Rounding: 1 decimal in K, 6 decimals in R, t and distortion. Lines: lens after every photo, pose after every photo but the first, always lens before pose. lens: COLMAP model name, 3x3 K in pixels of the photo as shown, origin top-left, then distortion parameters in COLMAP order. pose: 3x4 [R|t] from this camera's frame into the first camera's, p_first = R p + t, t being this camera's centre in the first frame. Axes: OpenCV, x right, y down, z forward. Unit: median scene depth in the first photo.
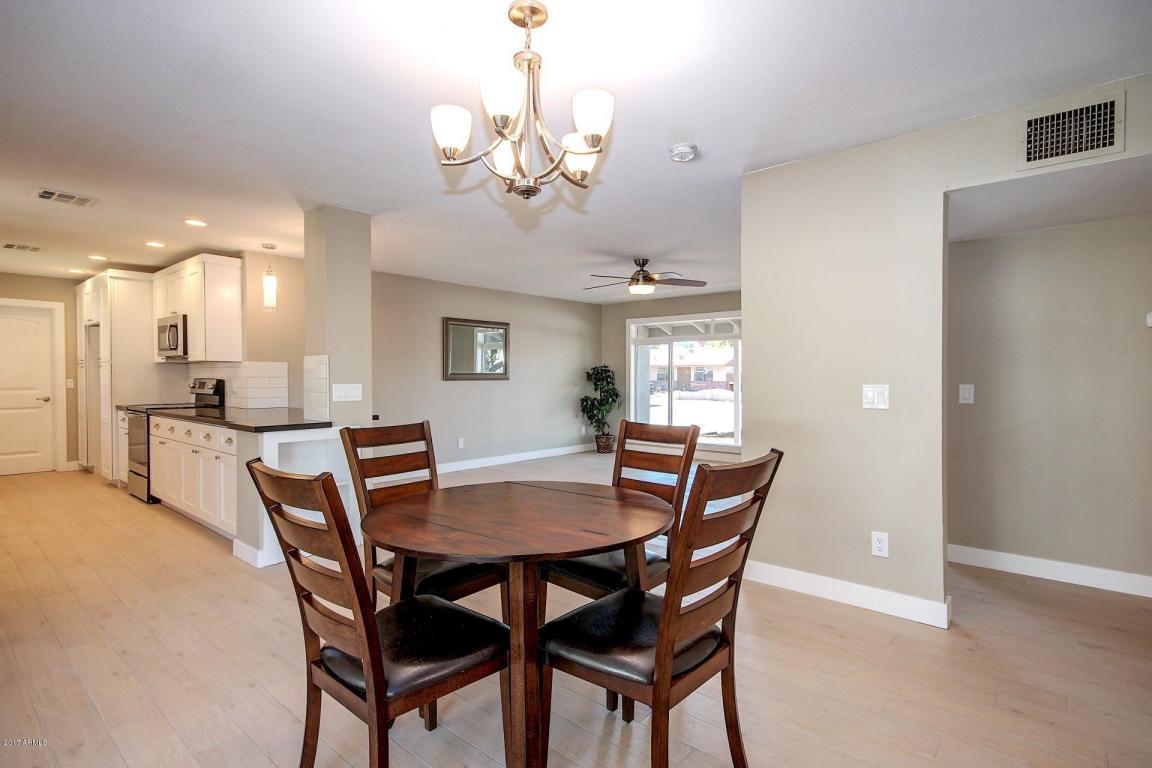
lens RADIAL K [[564.3, 0, 578.4], [0, 564.3, 382.7], [0, 0, 1]] dist [0.000141, -0.000516]
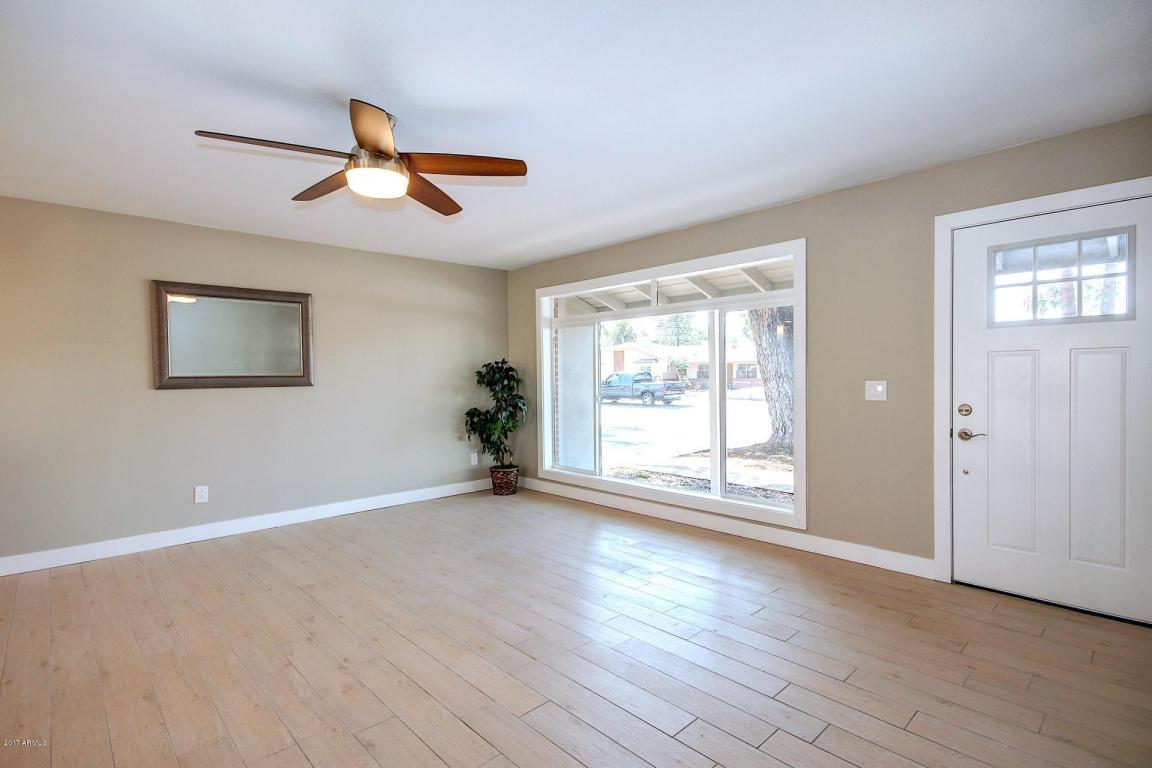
lens RADIAL K [[534.7, 0, 587.7], [0, 534.7, 382.4], [0, 0, 1]] dist [-0.002630, -0.000297]
pose [[0.994885, -0.013466, -0.100113, 0.261730], [0.013686, 0.999905, 0.001517, -0.005961], [0.100083, -0.002879, 0.994975, 0.499386]]
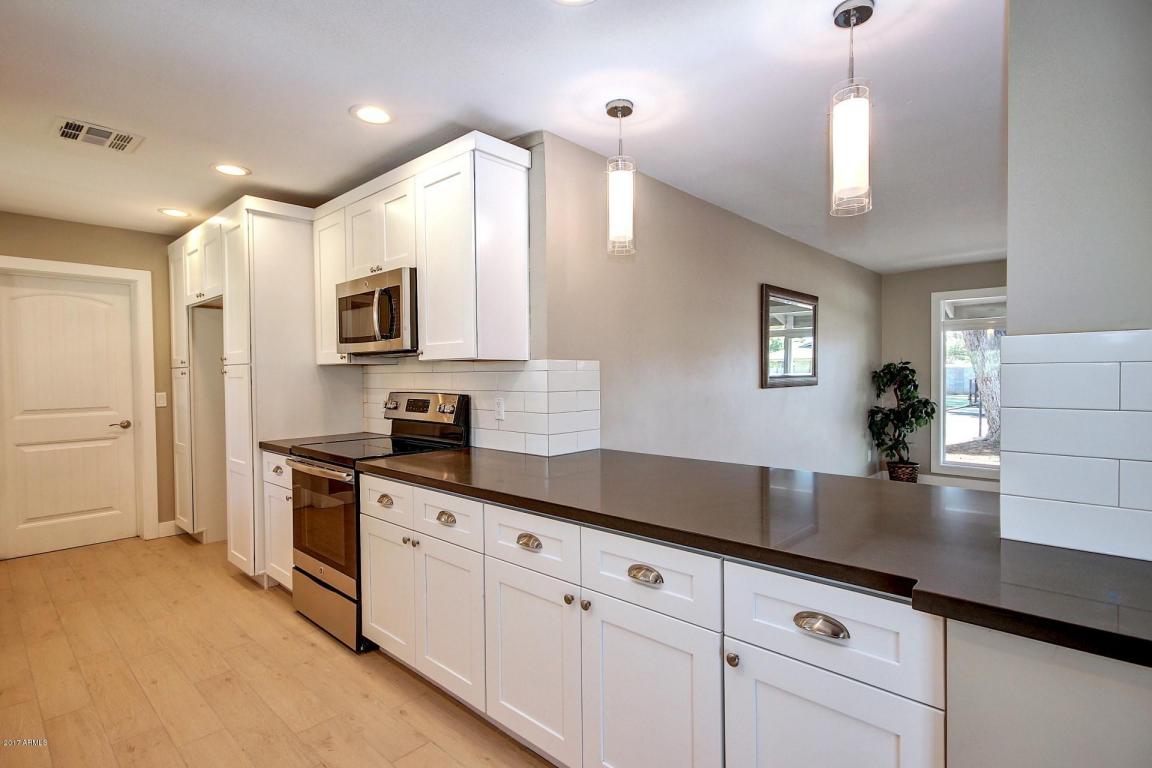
lens RADIAL K [[553.3, 0, 571.7], [0, 553.3, 381.9], [0, 0, 1]] dist [0.011056, 0.000772]
pose [[0.999045, -0.010748, -0.042355, -0.413626], [0.010865, 0.999938, 0.002517, -0.014703], [0.042326, -0.002975, 0.999099, 0.394582]]
